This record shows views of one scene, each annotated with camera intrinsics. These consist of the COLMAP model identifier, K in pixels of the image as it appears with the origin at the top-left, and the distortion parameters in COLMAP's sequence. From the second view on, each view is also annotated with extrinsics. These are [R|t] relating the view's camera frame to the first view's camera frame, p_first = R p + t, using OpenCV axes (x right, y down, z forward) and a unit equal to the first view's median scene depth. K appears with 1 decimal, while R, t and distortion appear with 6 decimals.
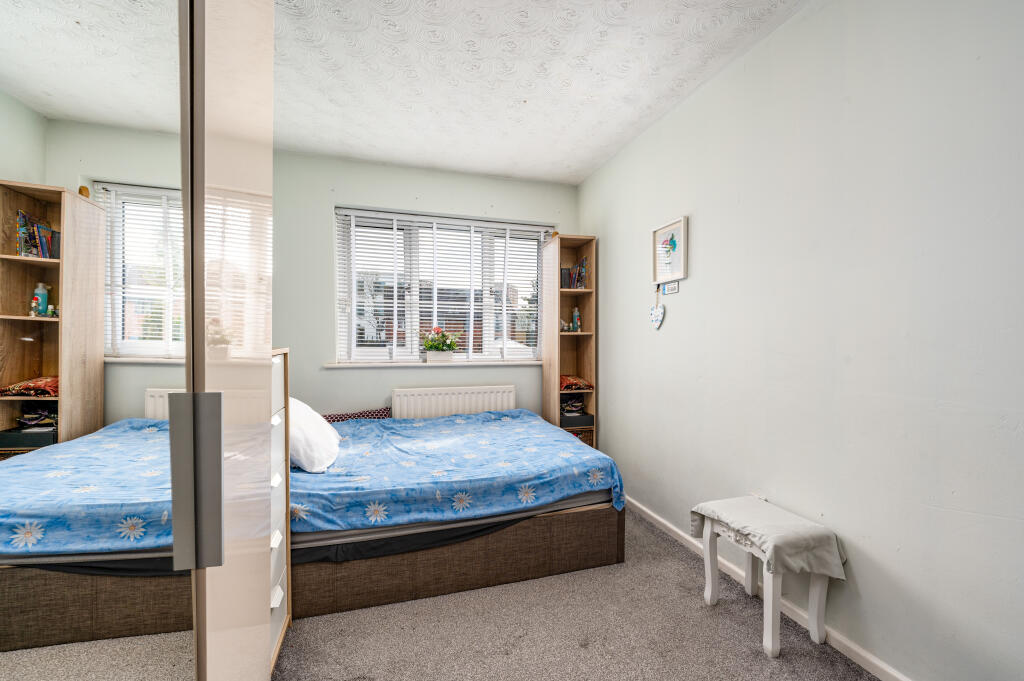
lens RADIAL K [[429.9, 0, 513.6], [0, 429.9, 343.3], [0, 0, 1]] dist [0.001819, 0.000114]
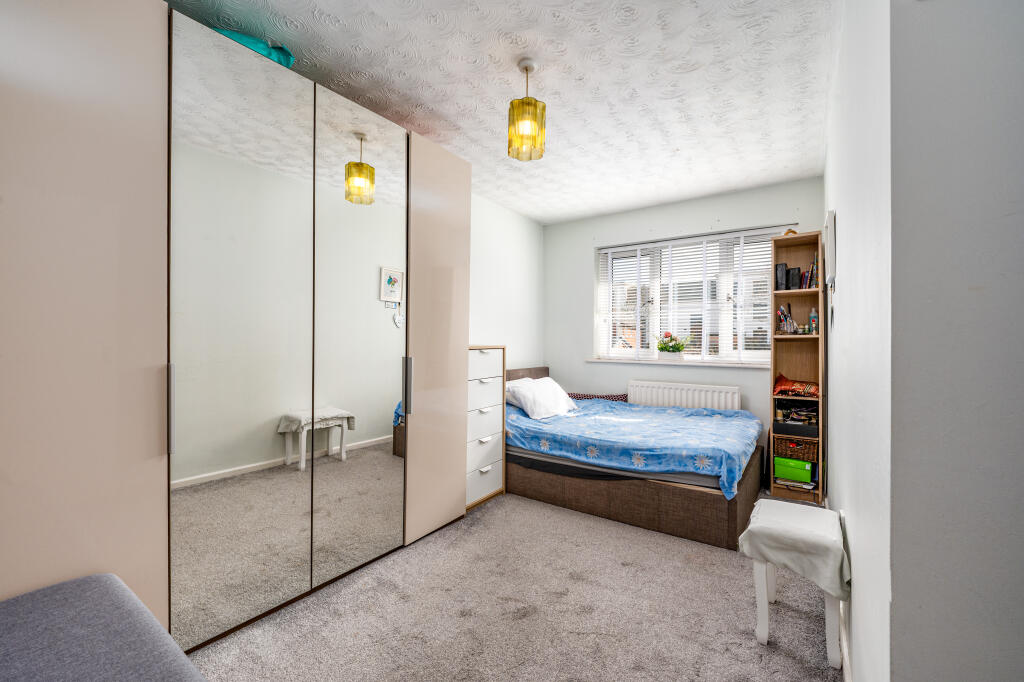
lens RADIAL K [[429.9, 0, 513.6], [0, 429.9, 343.8], [0, 0, 1]] dist [0.001819, 0.000114]
pose [[0.593349, 0.000493, -0.804945, 0.845236], [-0.012073, 0.999893, -0.008287, 0.014179], [0.804855, 0.014635, 0.593291, -0.082541]]
